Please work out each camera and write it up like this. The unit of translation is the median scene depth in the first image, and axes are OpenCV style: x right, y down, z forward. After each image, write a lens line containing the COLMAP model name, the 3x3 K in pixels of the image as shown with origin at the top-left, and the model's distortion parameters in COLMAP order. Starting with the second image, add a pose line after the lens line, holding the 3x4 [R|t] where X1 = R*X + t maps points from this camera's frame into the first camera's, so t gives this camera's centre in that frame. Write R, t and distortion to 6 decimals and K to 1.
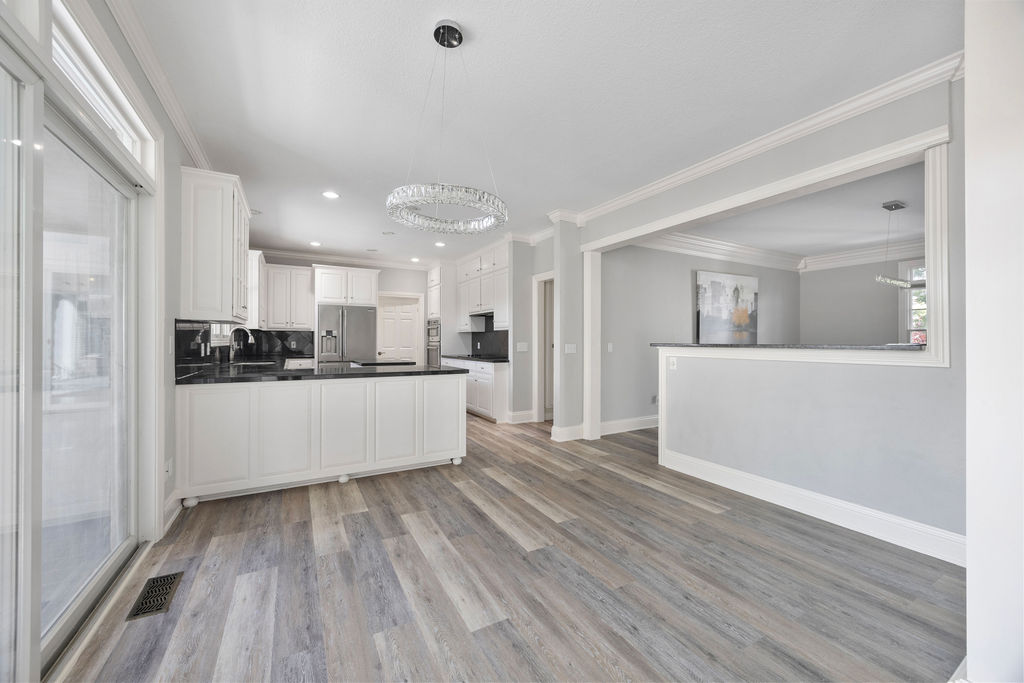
lens RADIAL K [[392.6, 0, 505.7], [0, 392.6, 339.4], [0, 0, 1]] dist [0.003891, 0.001226]
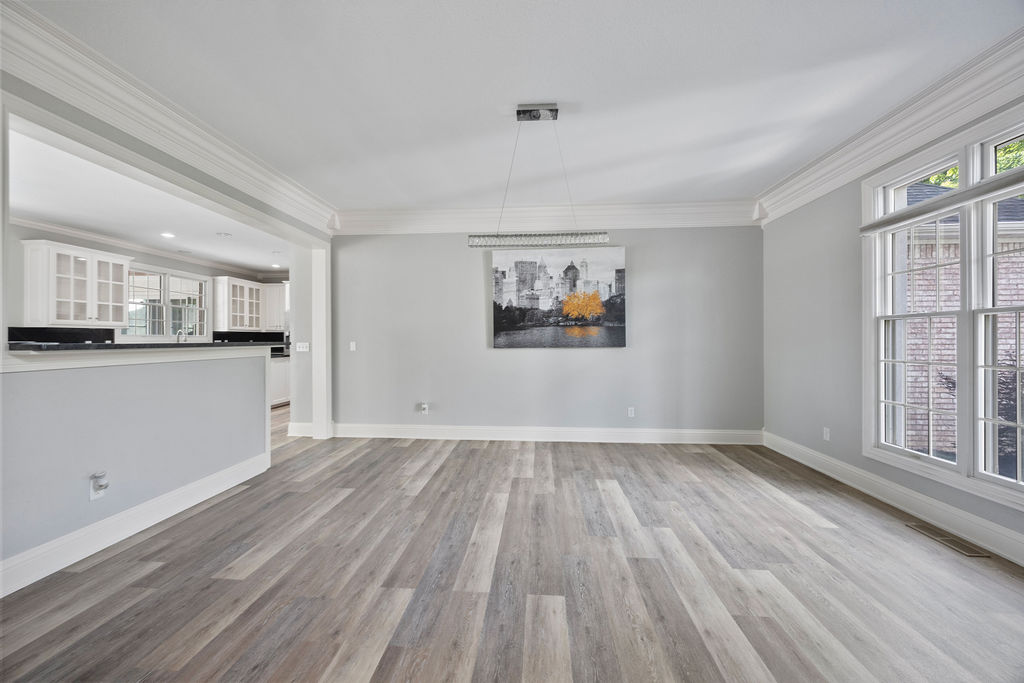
lens RADIAL K [[392.6, 0, 505.1], [0, 392.6, 343.4], [0, 0, 1]] dist [0.003891, 0.001226]
pose [[0.831830, 0.004410, -0.555013, 0.882924], [0.001295, 0.999950, 0.009888, 0.003364], [0.555029, -0.008944, 0.831783, 0.332221]]
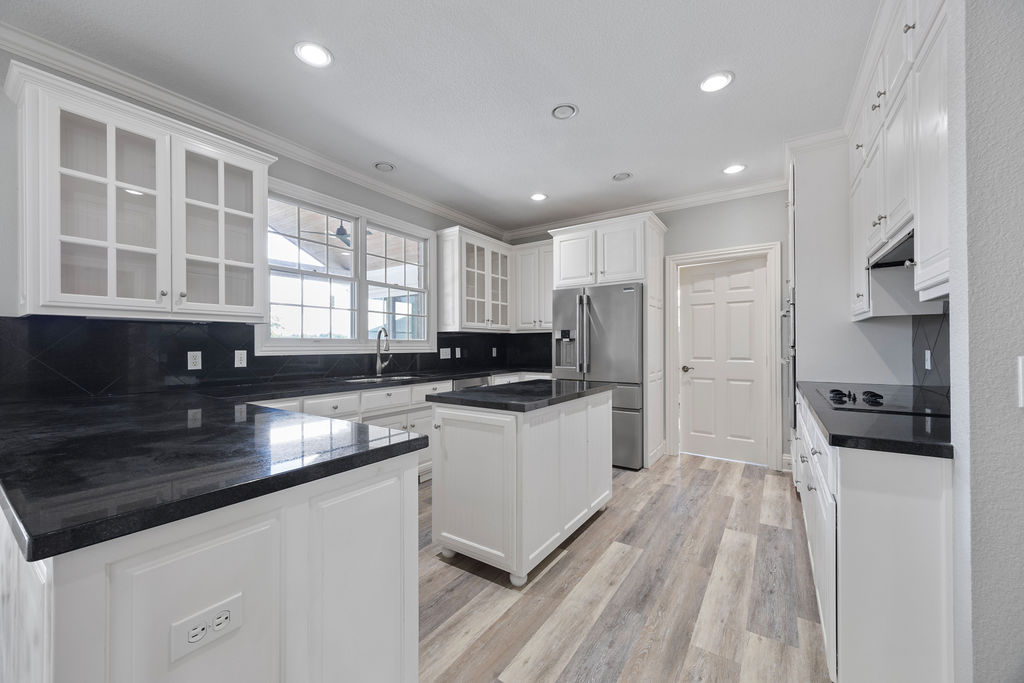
lens RADIAL K [[392.6, 0, 509.3], [0, 392.6, 347.8], [0, 0, 1]] dist [0.003891, 0.001226]
pose [[0.455898, -0.004503, -0.890021, 0.070892], [0.009659, 0.999953, -0.000112, 0.005165], [0.889980, -0.008545, 0.455920, 0.660759]]
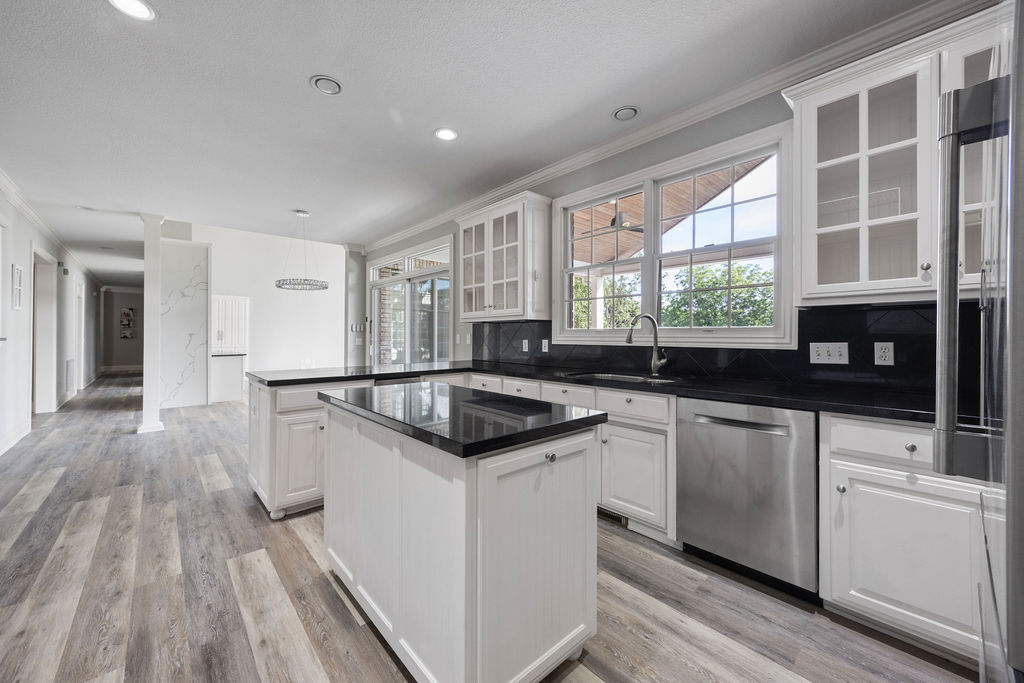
lens RADIAL K [[392.6, 0, 516.5], [0, 392.6, 341.4], [0, 0, 1]] dist [0.003891, 0.001226]
pose [[-0.970736, 0.004055, -0.240117, -0.268609], [-0.000349, 0.999833, 0.018294, -0.002460], [0.240151, 0.017843, -0.970572, 1.153782]]
